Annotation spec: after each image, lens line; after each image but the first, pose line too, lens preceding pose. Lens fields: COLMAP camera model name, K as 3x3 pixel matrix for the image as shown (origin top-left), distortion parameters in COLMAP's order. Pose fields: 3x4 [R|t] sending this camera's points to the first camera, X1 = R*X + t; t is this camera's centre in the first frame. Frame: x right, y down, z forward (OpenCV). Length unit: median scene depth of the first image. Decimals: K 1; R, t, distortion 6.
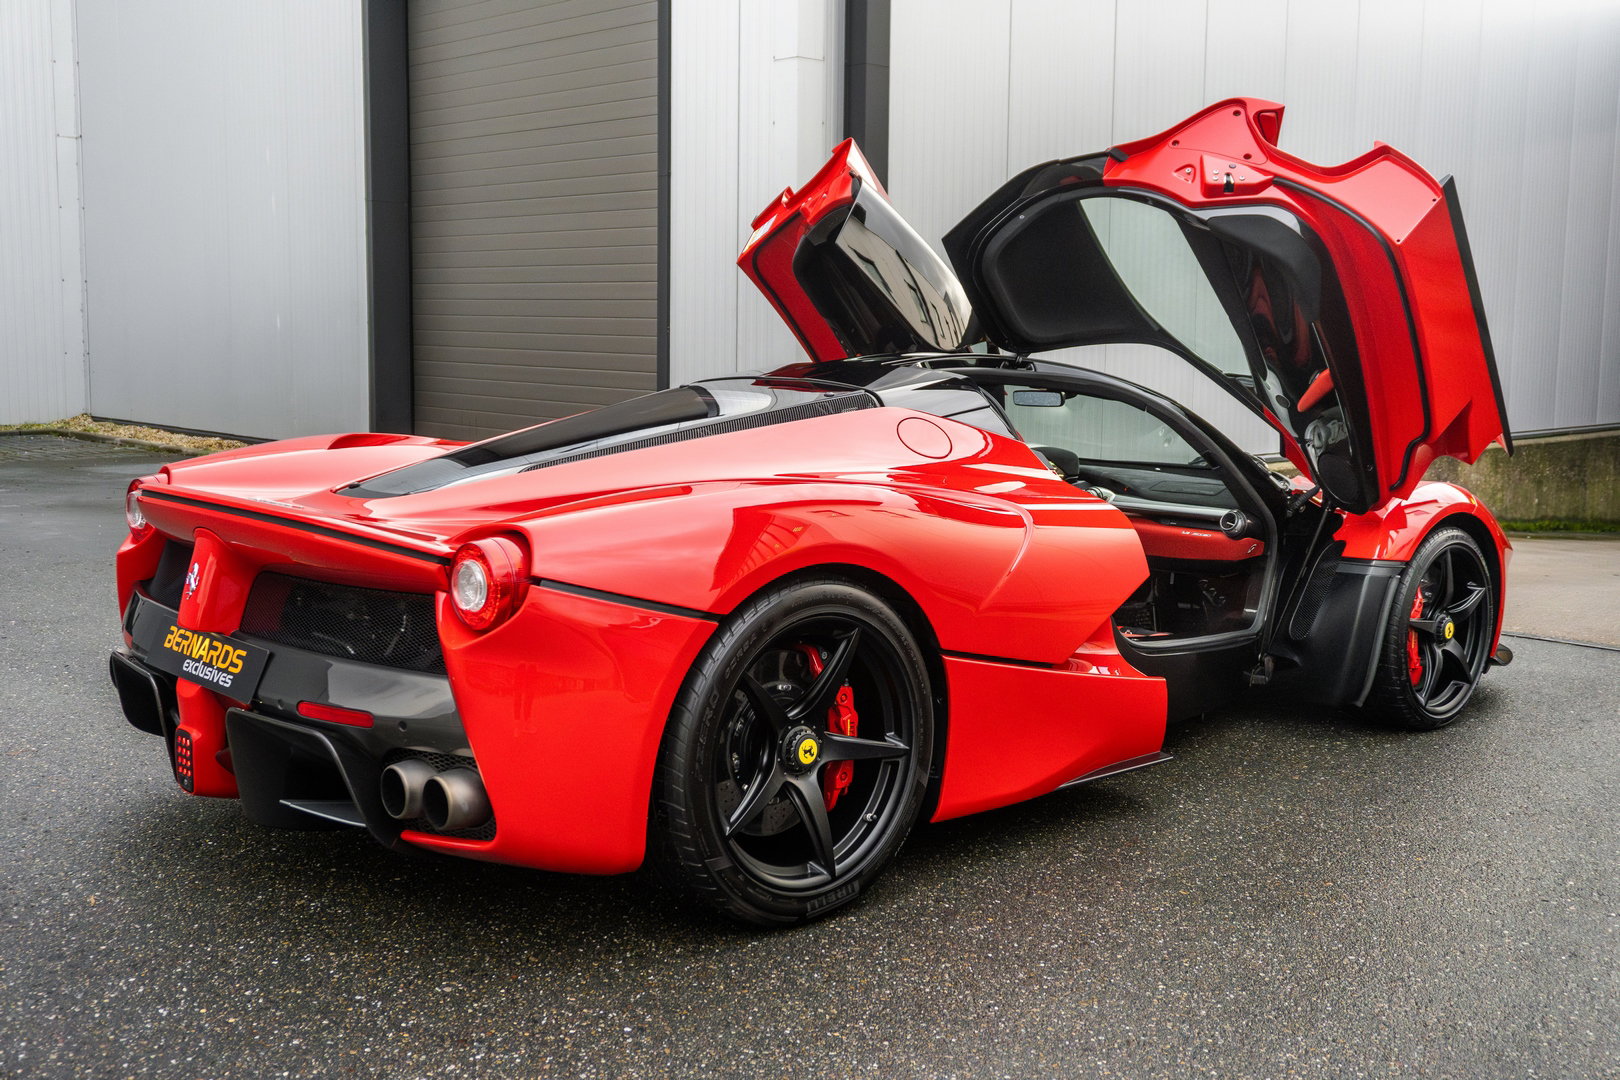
lens RADIAL K [[1671.6, 0, 805.1], [0, 1671.6, 514.0], [0, 0, 1]] dist [-0.007005, 0.010921]
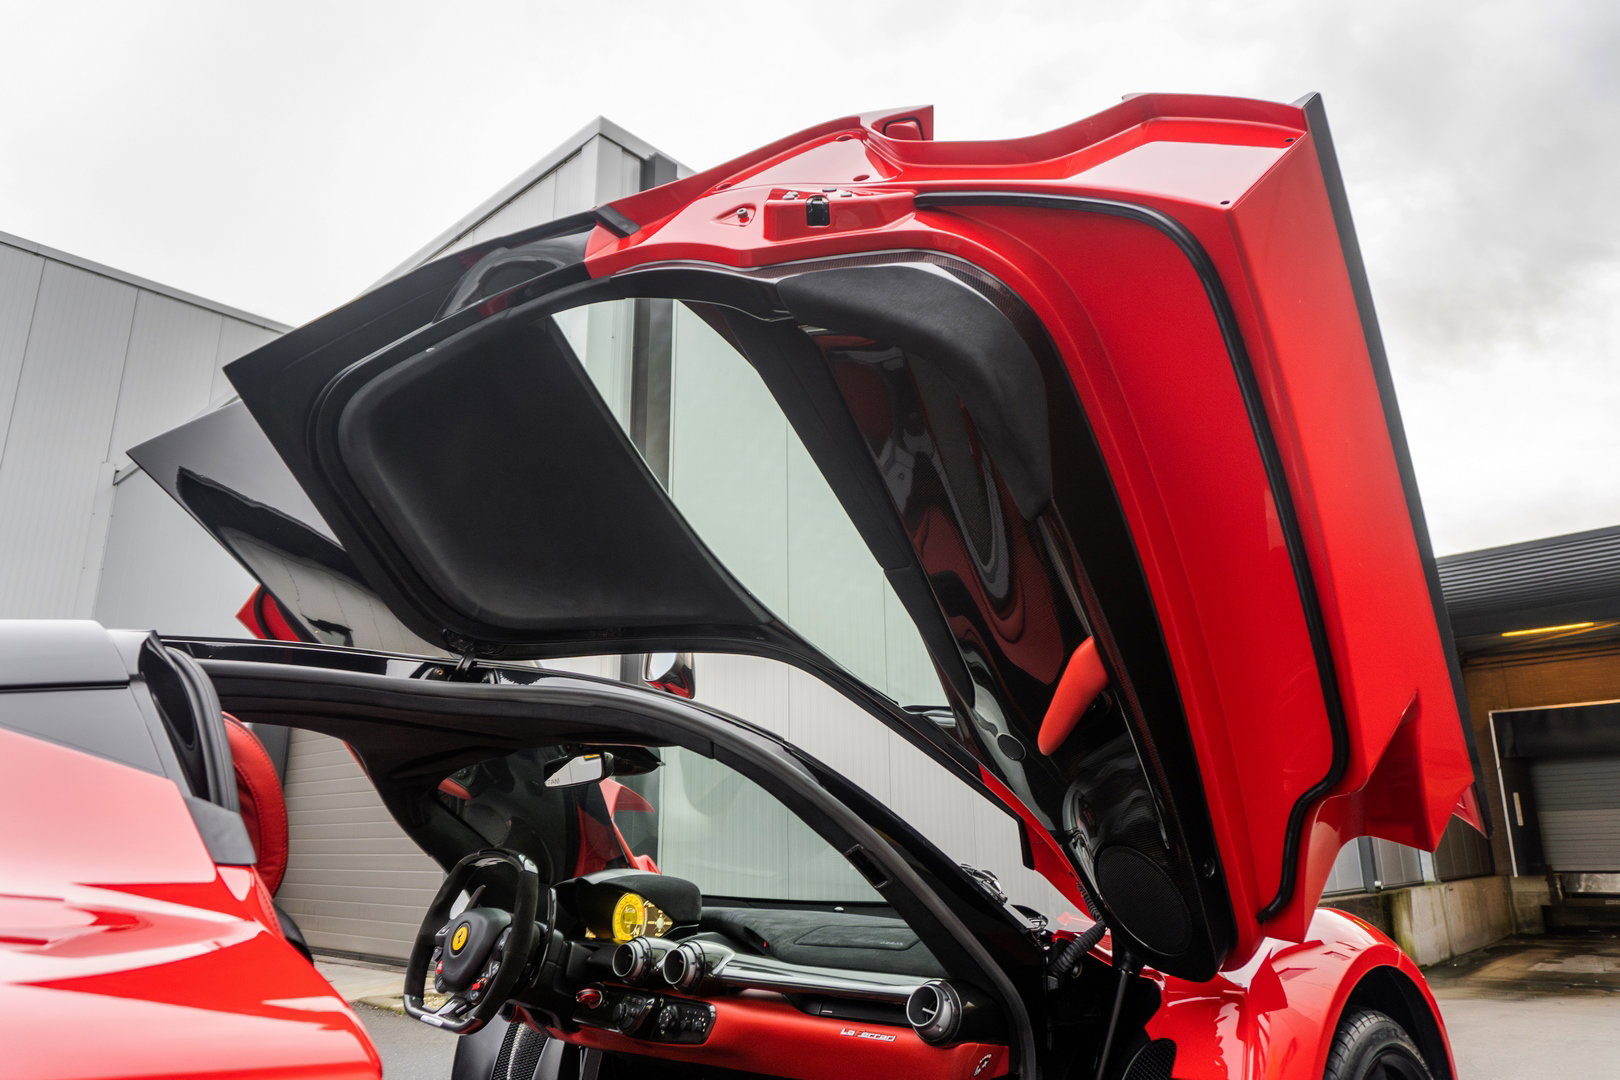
lens RADIAL K [[1082.6, 0, 810.0], [0, 1082.6, 540.0], [0, 0, 1]] dist [-0.011657, -0.000719]
pose [[0.998184, -0.012062, 0.059011, 0.204392], [0.033634, 0.924381, -0.379984, -0.002427], [-0.049965, 0.381279, 0.923109, 0.669227]]
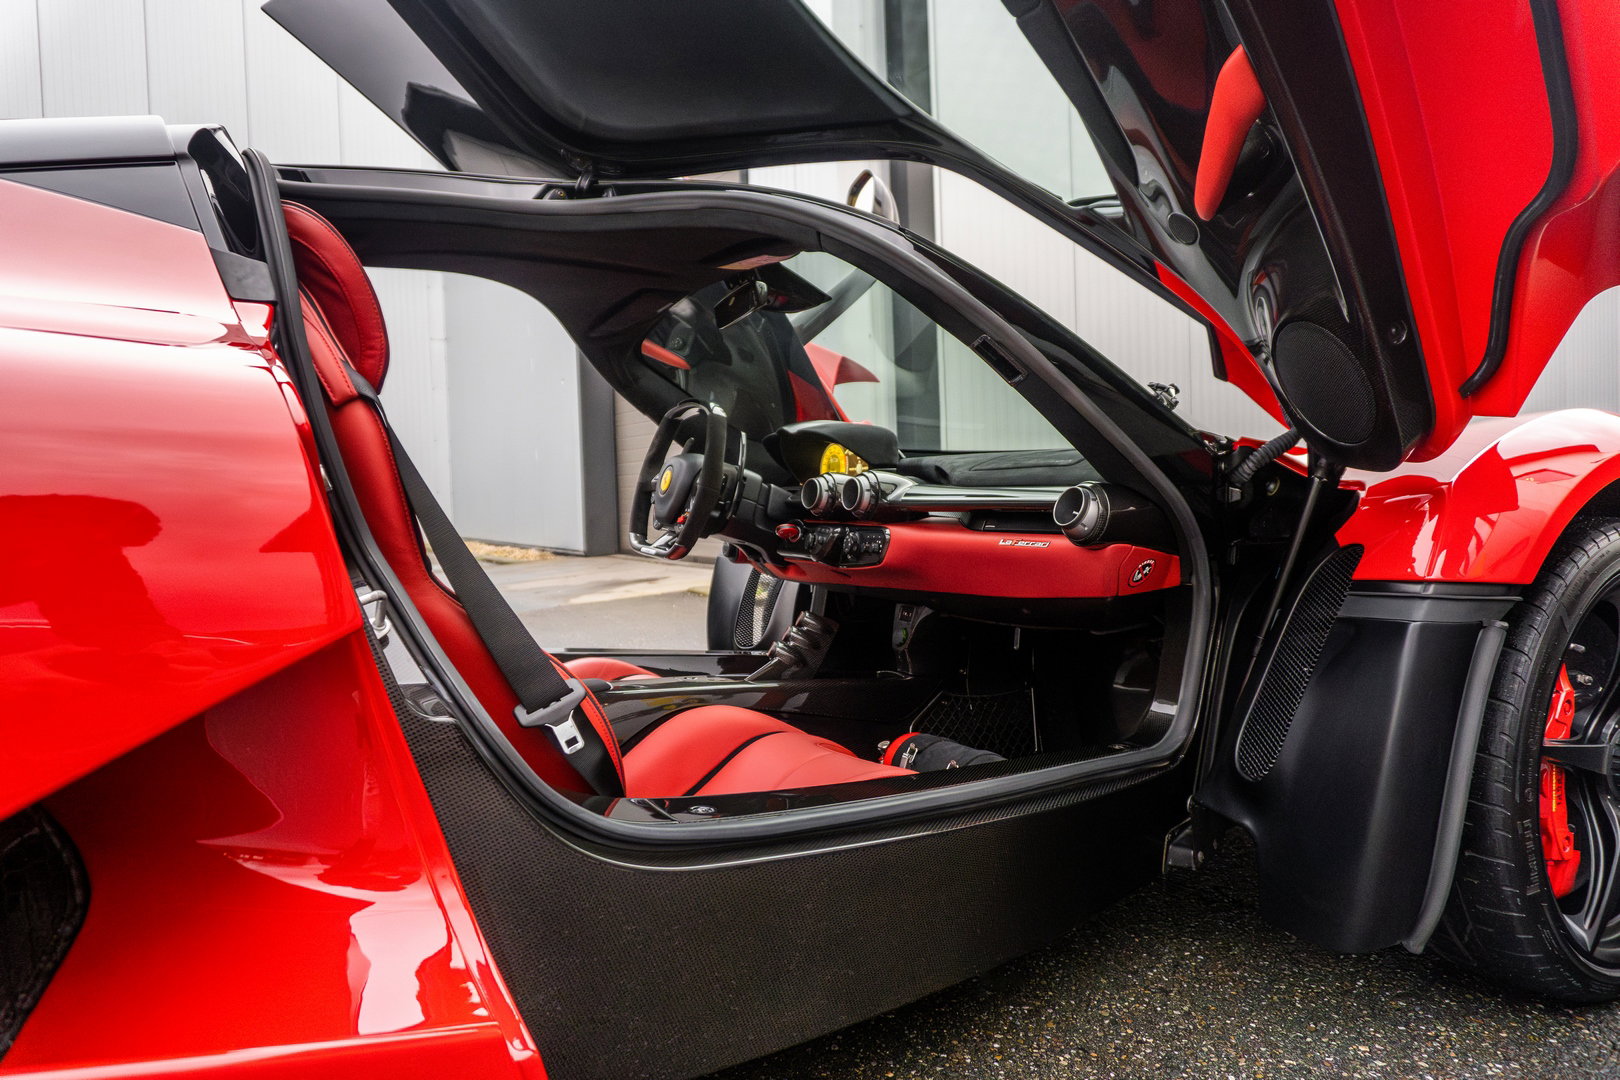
lens RADIAL K [[1082.6, 0, 810.0], [0, 1082.6, 540.0], [0, 0, 1]] dist [-0.011657, -0.000719]
pose [[0.970487, -0.036757, -0.238335, 0.252601], [0.022069, 0.997706, -0.064004, 0.029455], [0.240141, 0.056856, 0.969072, 0.700046]]
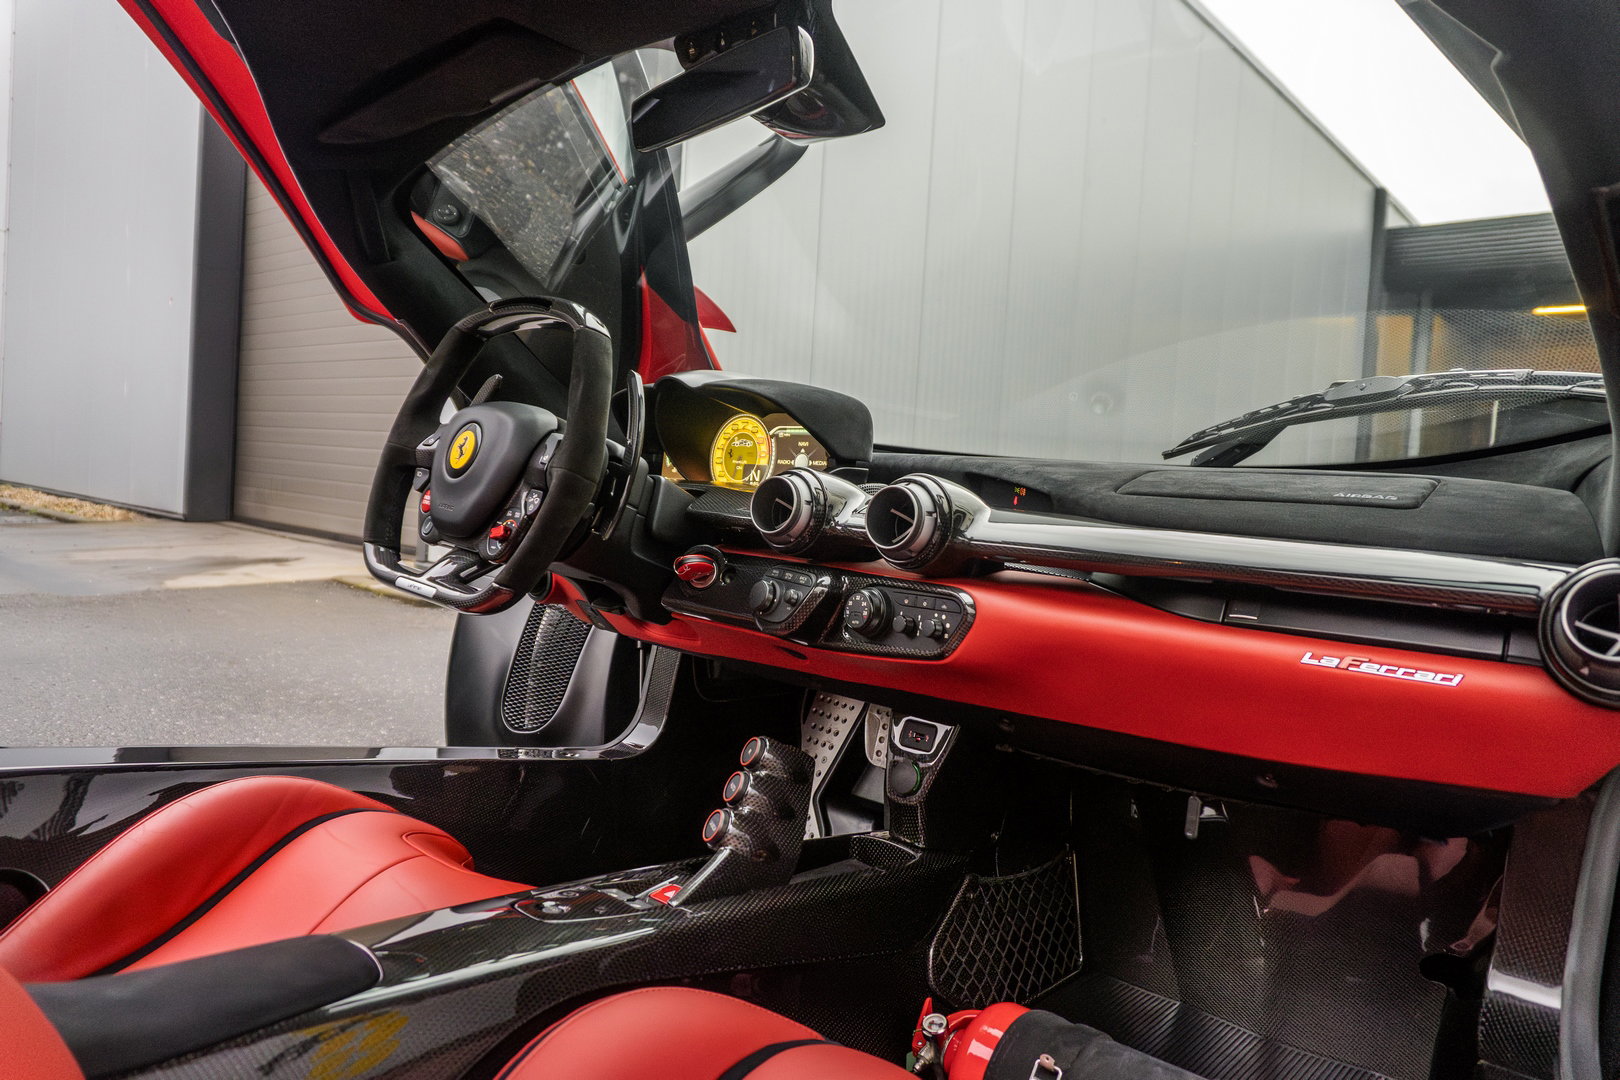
lens RADIAL K [[1082.6, 0, 810.0], [0, 1082.6, 540.0], [0, 0, 1]] dist [-0.011657, -0.000719]
pose [[0.995369, 0.039881, 0.087464, 0.148725], [-0.035005, 0.997783, -0.056598, 0.005391], [-0.089527, 0.053274, 0.994559, 0.877119]]
